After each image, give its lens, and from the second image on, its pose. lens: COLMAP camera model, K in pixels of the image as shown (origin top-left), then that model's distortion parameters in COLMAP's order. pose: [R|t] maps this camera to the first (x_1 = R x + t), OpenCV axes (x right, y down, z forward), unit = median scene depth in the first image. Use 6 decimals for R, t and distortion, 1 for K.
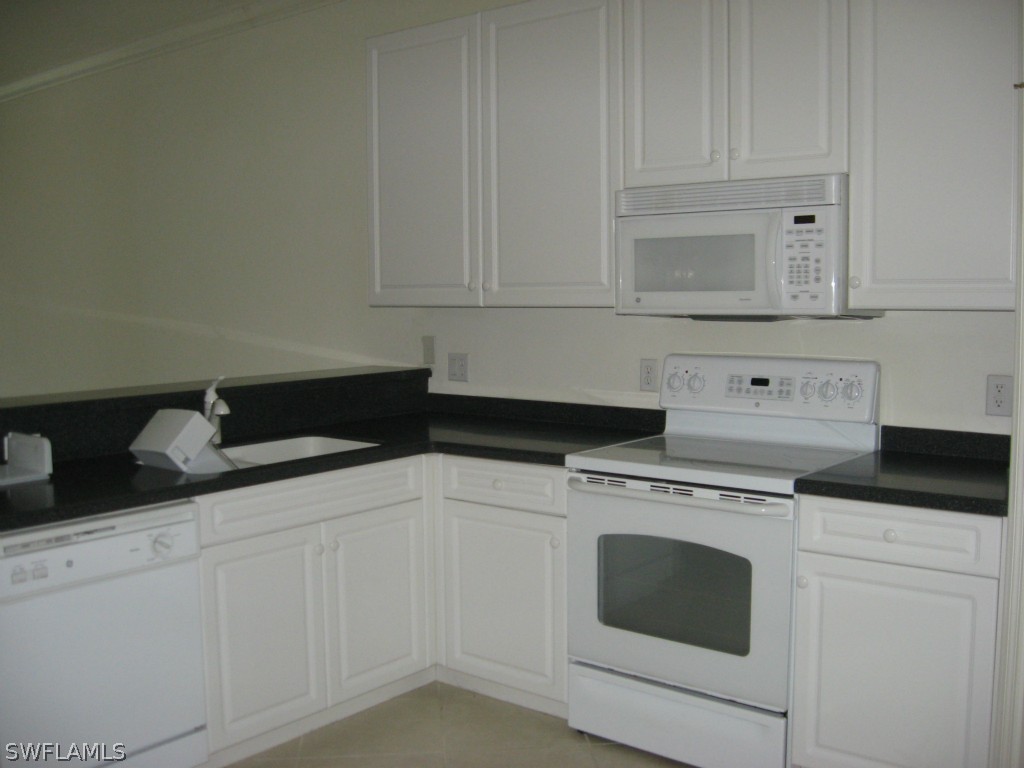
lens RADIAL K [[1049.2, 0, 512.0], [0, 1049.2, 384.0], [0, 0, 1]] dist [-0.178892, 0.153211]
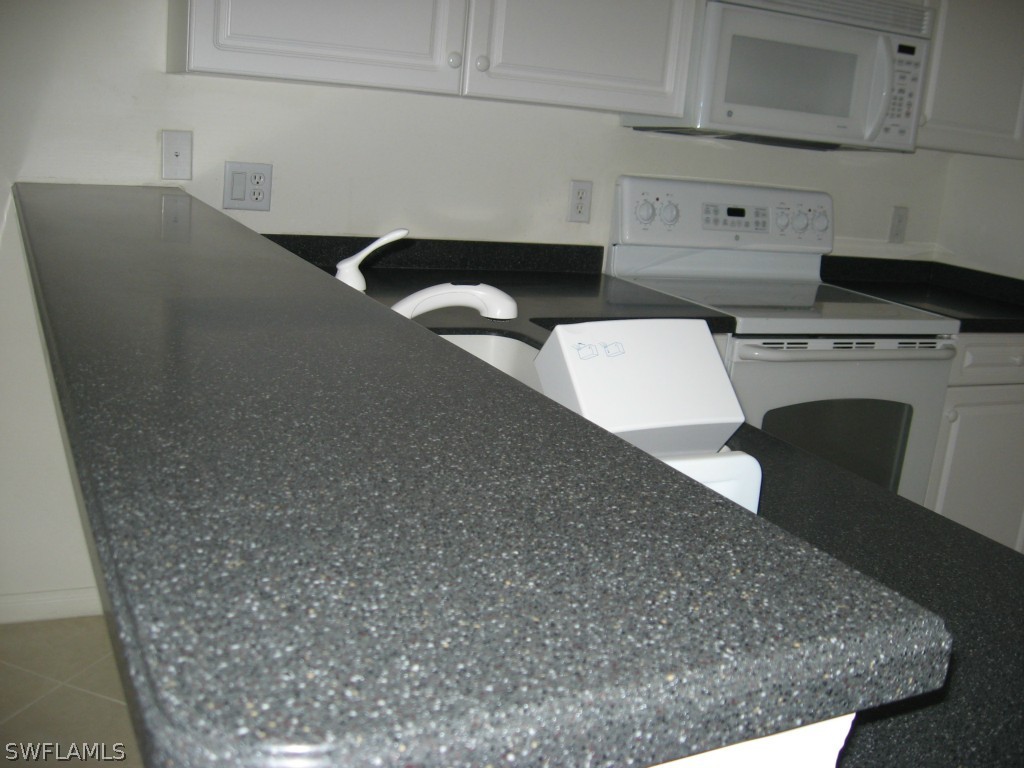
lens RADIAL K [[1049.2, 0, 512.0], [0, 1049.2, 384.0], [0, 0, 1]] dist [-0.178892, 0.153211]
pose [[0.437495, -0.171352, 0.882744, -0.683441], [-0.011649, 0.980514, 0.196103, -0.030743], [-0.899146, -0.096077, 0.426973, 0.803519]]
